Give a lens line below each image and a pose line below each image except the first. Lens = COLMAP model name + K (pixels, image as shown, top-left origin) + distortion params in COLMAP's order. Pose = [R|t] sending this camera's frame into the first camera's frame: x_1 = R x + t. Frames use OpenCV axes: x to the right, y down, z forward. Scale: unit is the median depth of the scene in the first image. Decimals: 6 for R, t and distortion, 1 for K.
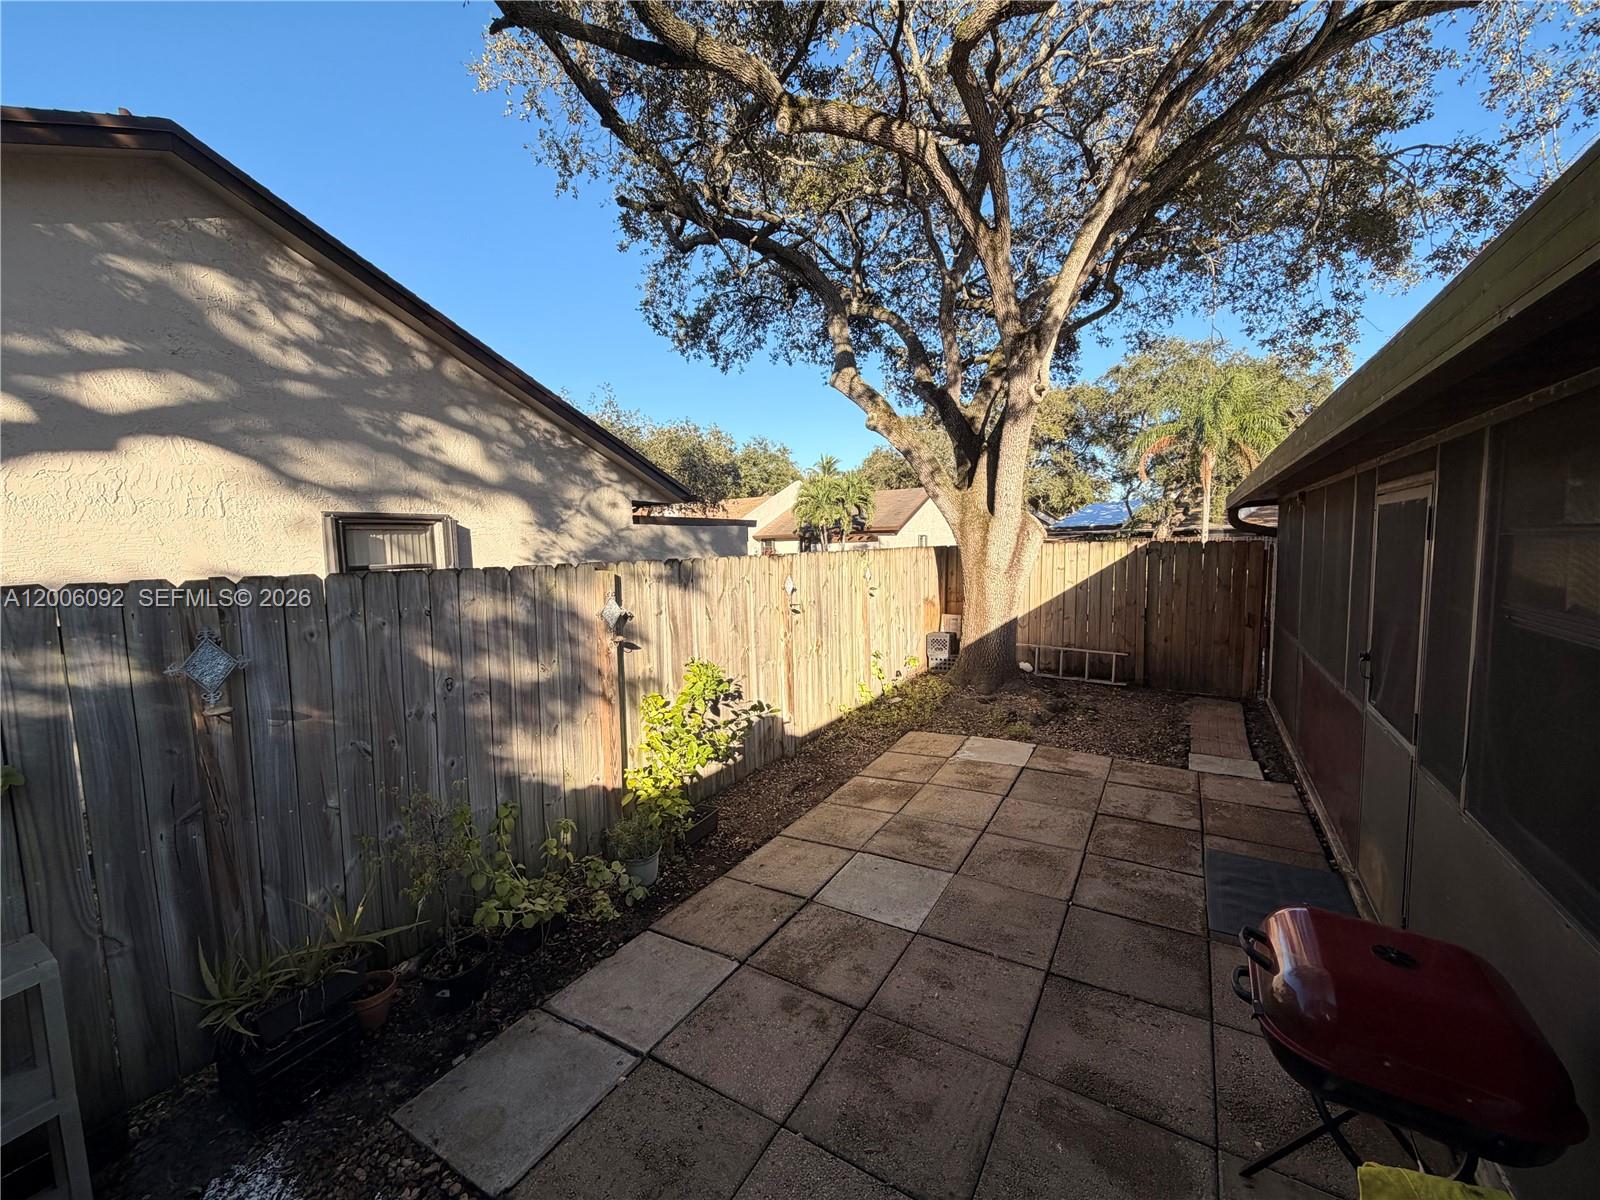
lens RADIAL K [[647.4, 0, 800.0], [0, 647.4, 600.0], [0, 0, 1]] dist [-0.001133, -0.000234]
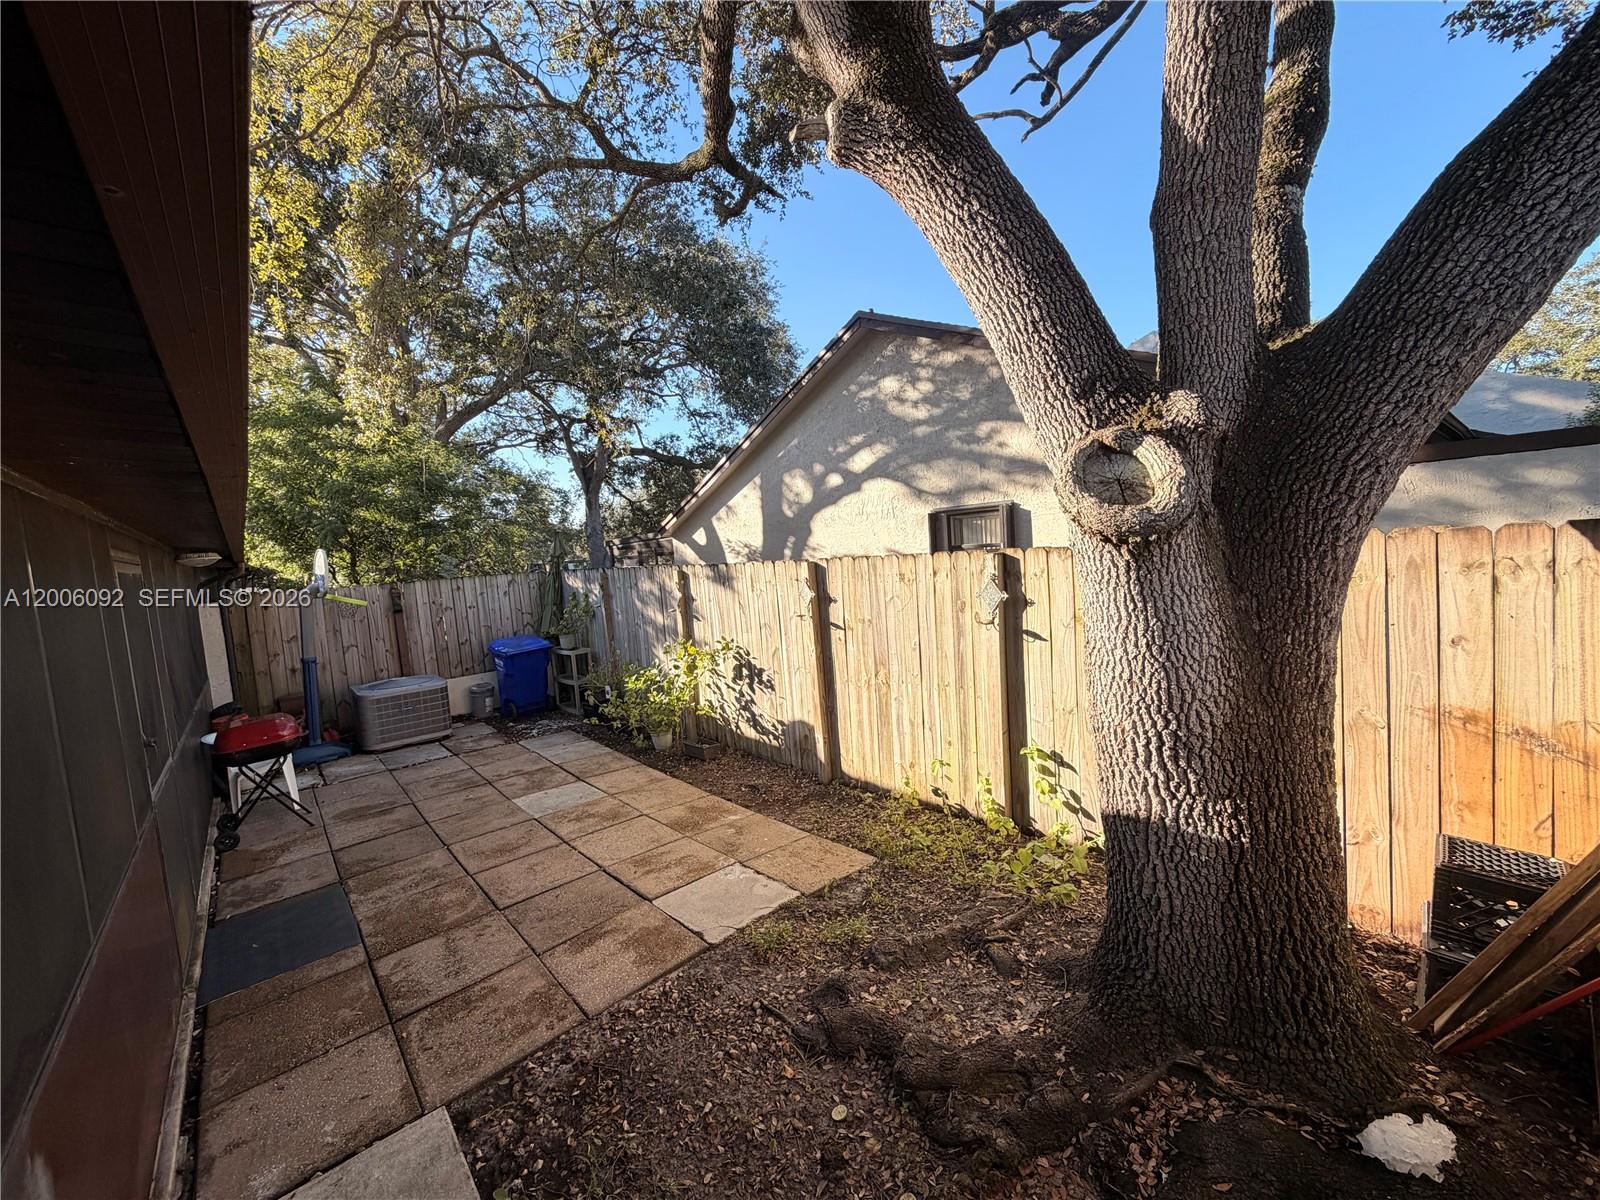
lens RADIAL K [[643.3, 0, 794.2], [0, 643.3, 600.3], [0, 0, 1]] dist [0.002061, -0.000139]
pose [[-0.317559, 0.124805, -0.939989, 0.973016], [-0.002337, 0.991194, 0.132394, -0.156578], [0.948236, 0.044240, -0.314471, 1.464509]]
